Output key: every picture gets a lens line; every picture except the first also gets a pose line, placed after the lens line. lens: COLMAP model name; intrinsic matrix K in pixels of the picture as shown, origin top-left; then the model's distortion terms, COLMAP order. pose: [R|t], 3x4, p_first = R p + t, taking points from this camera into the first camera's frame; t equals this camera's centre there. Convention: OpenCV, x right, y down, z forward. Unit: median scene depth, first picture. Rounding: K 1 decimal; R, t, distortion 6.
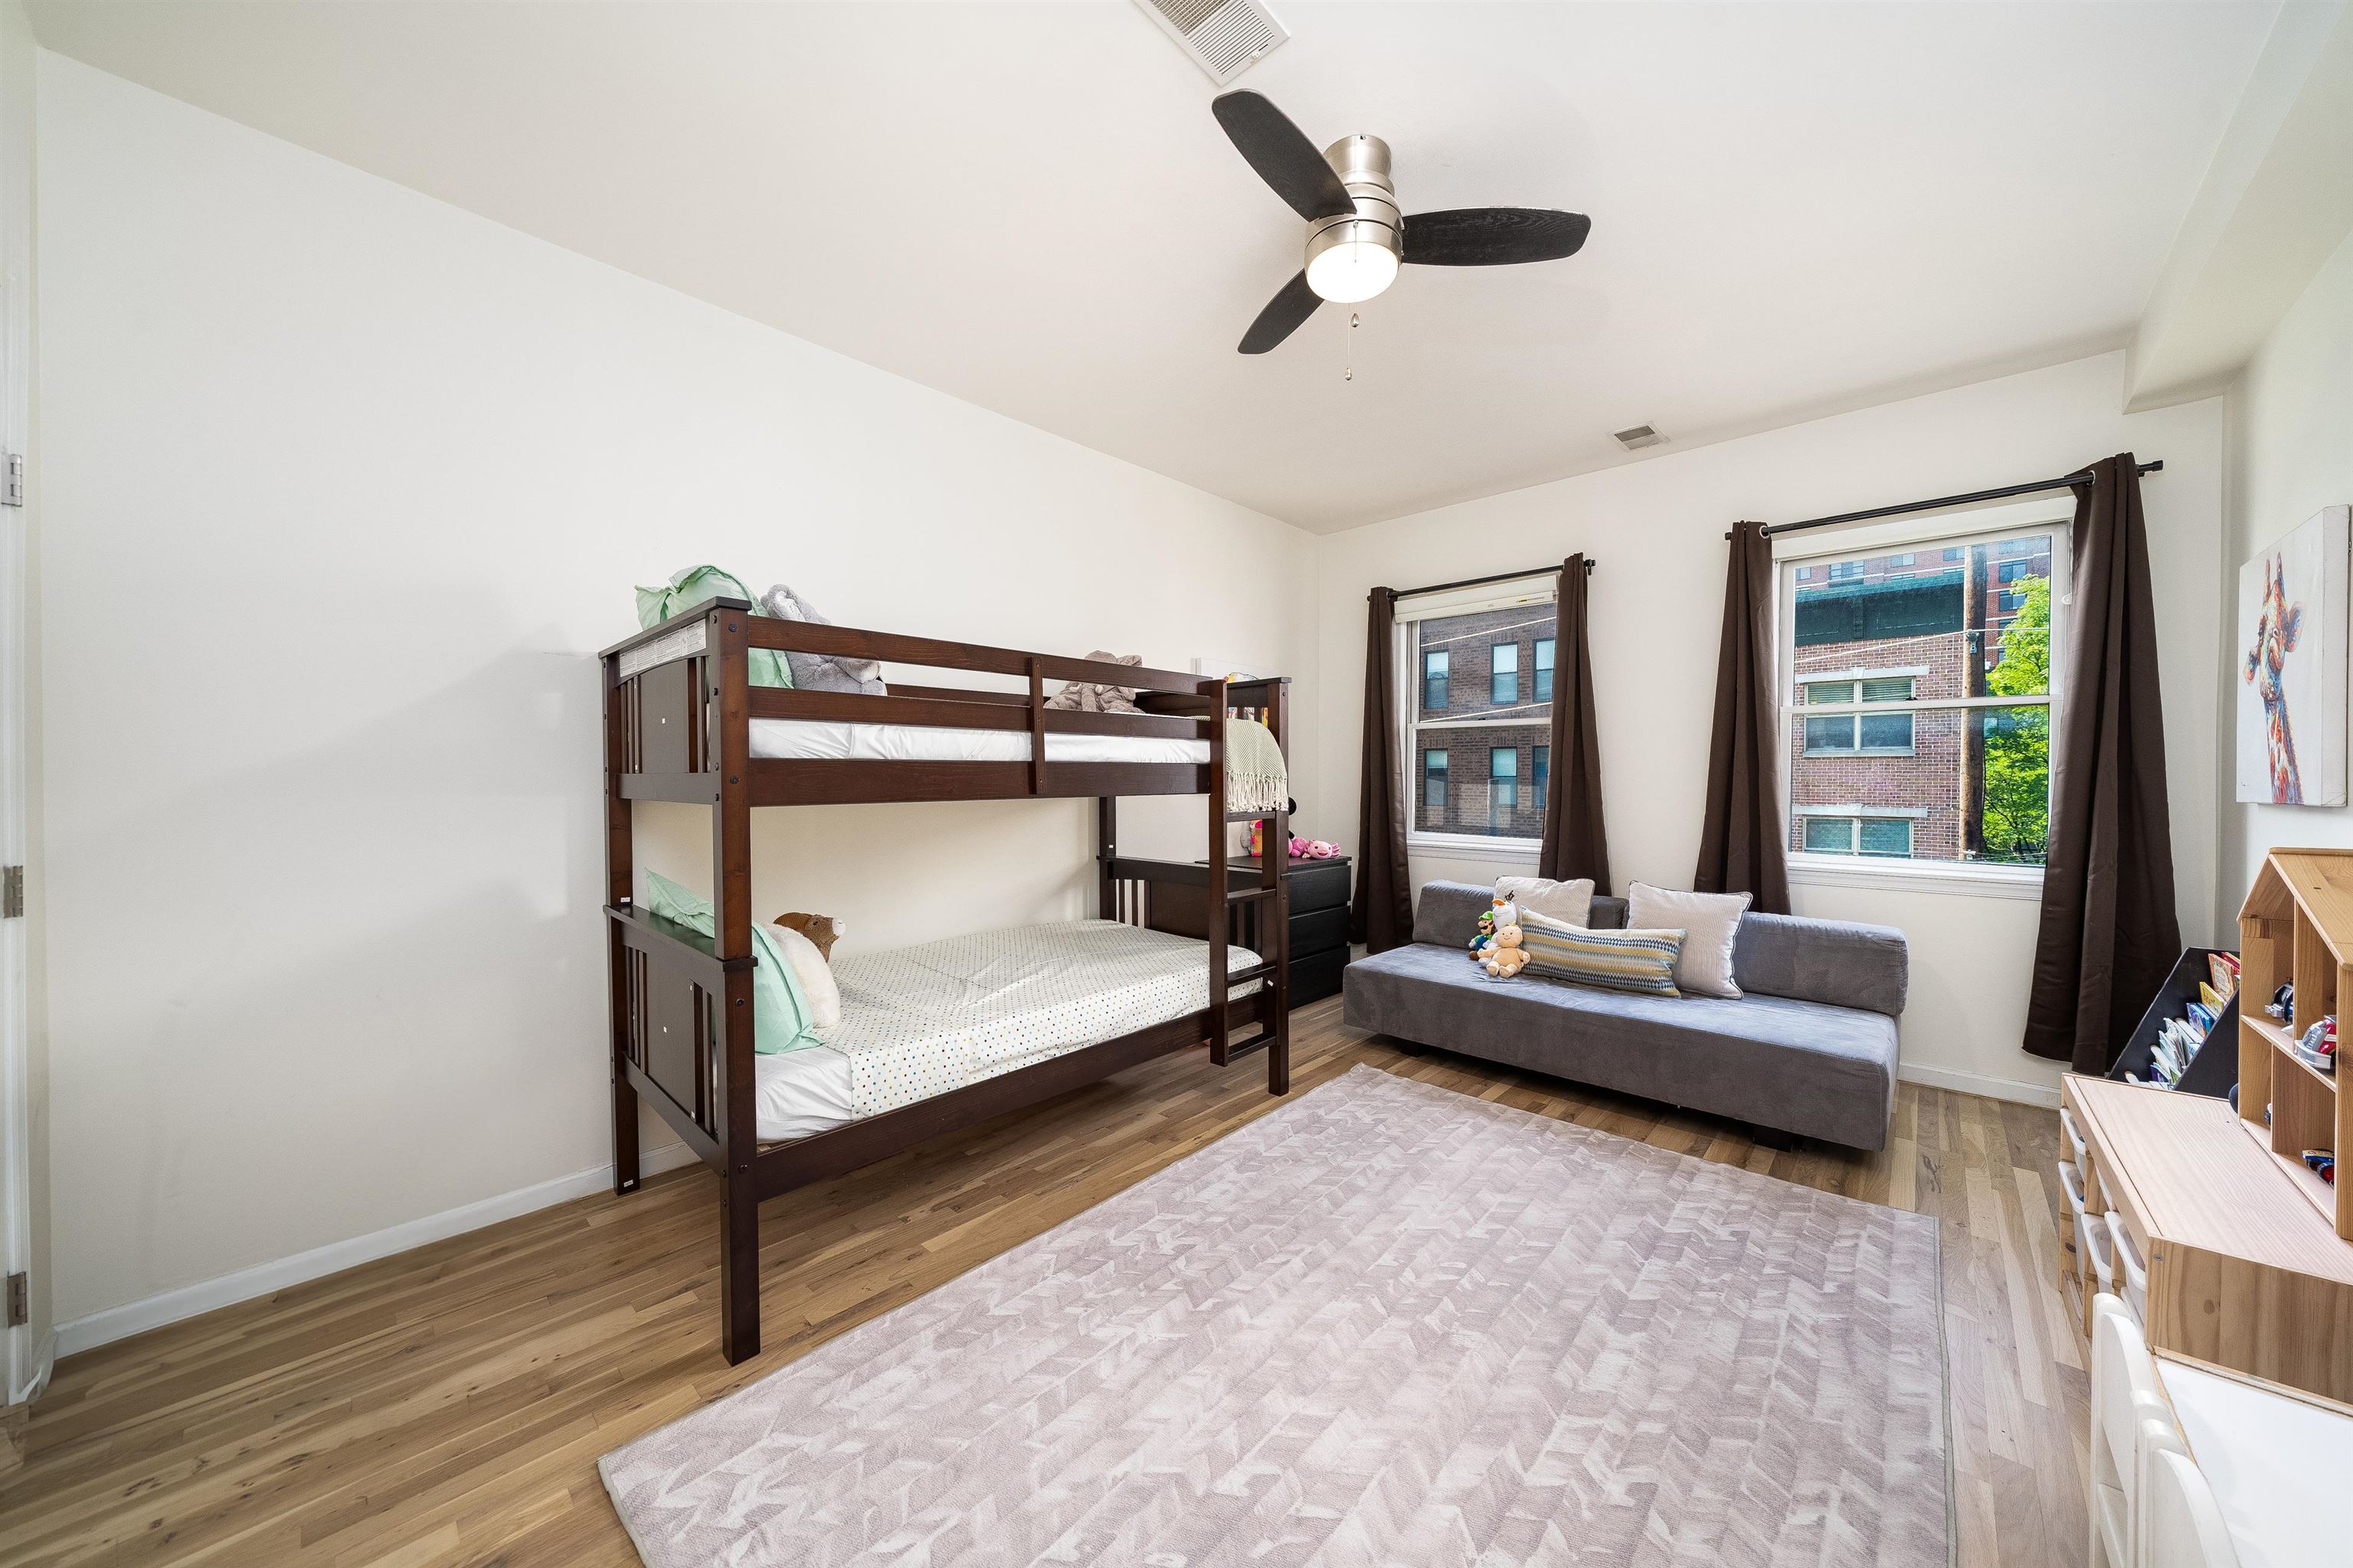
lens RADIAL K [[813.0, 0, 1193.6], [0, 813.0, 789.5], [0, 0, 1]] dist [-0.001132, -0.000168]
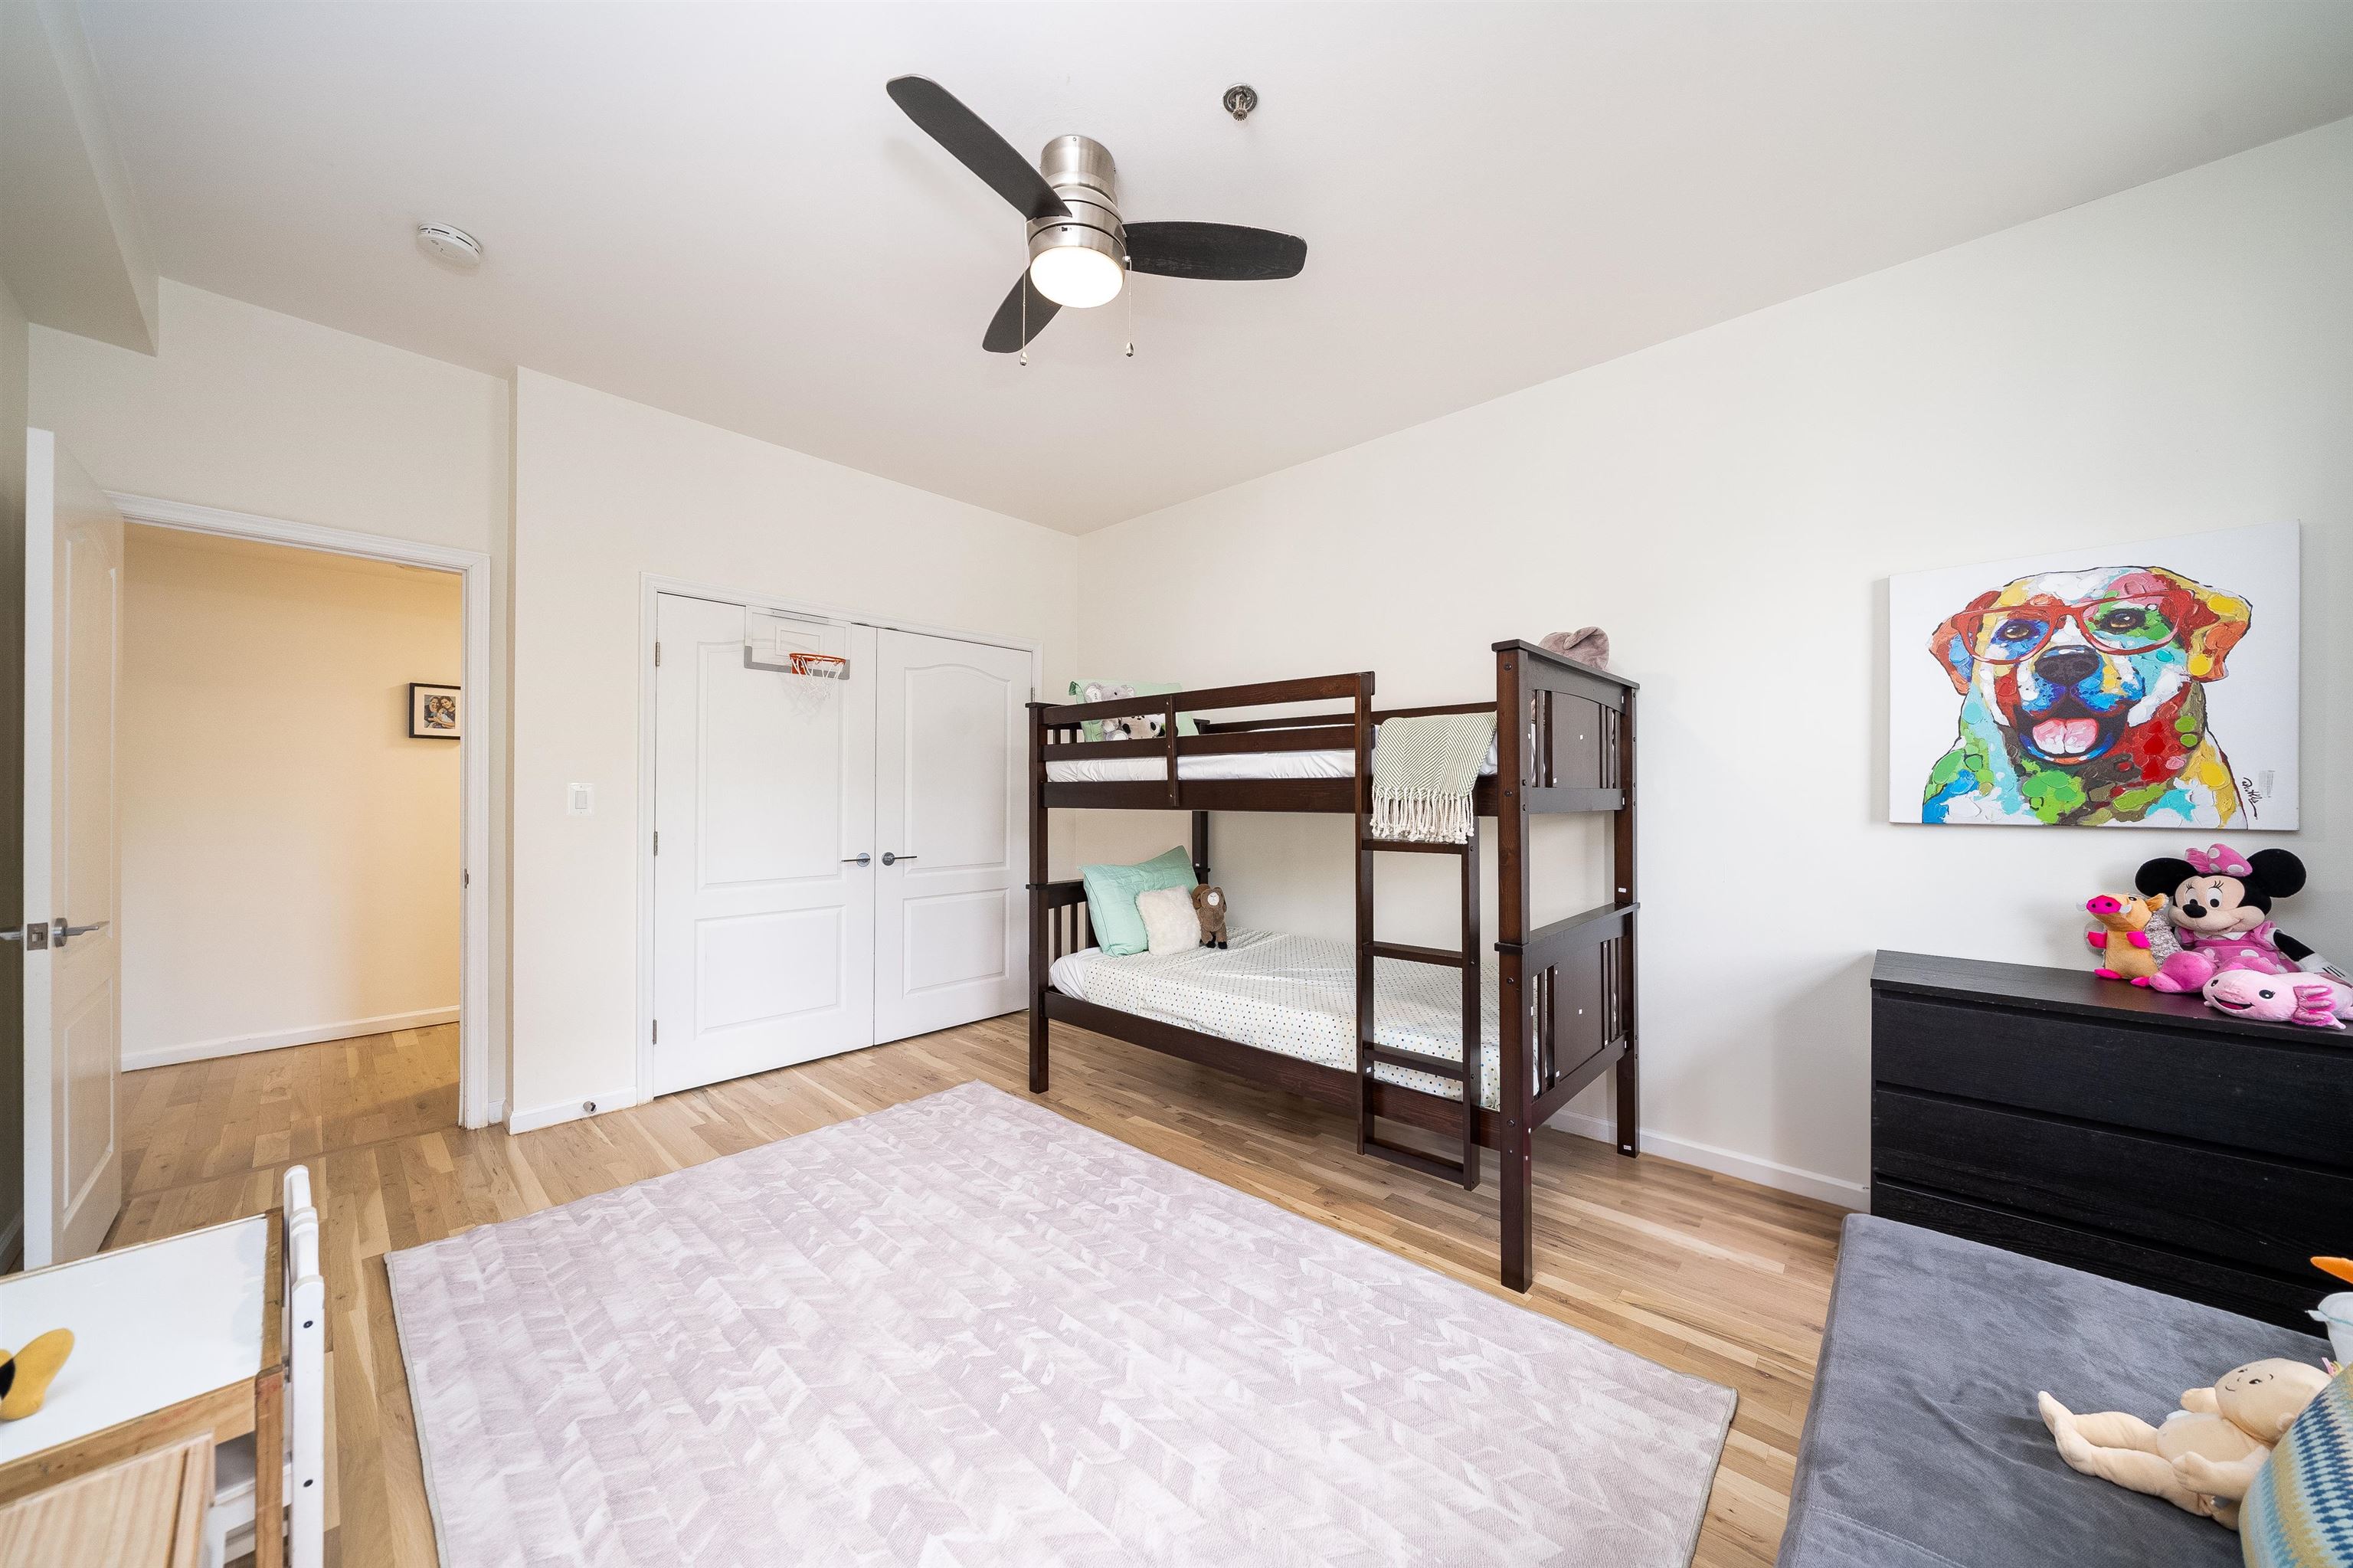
lens RADIAL K [[813.0, 0, 1186.2], [0, 813.0, 788.9], [0, 0, 1]] dist [-0.001132, -0.000168]
pose [[-0.008384, -0.004910, -0.999953, 1.107957], [-0.017523, 0.999835, -0.004762, -0.016520], [0.999811, 0.017482, -0.008469, 1.086796]]
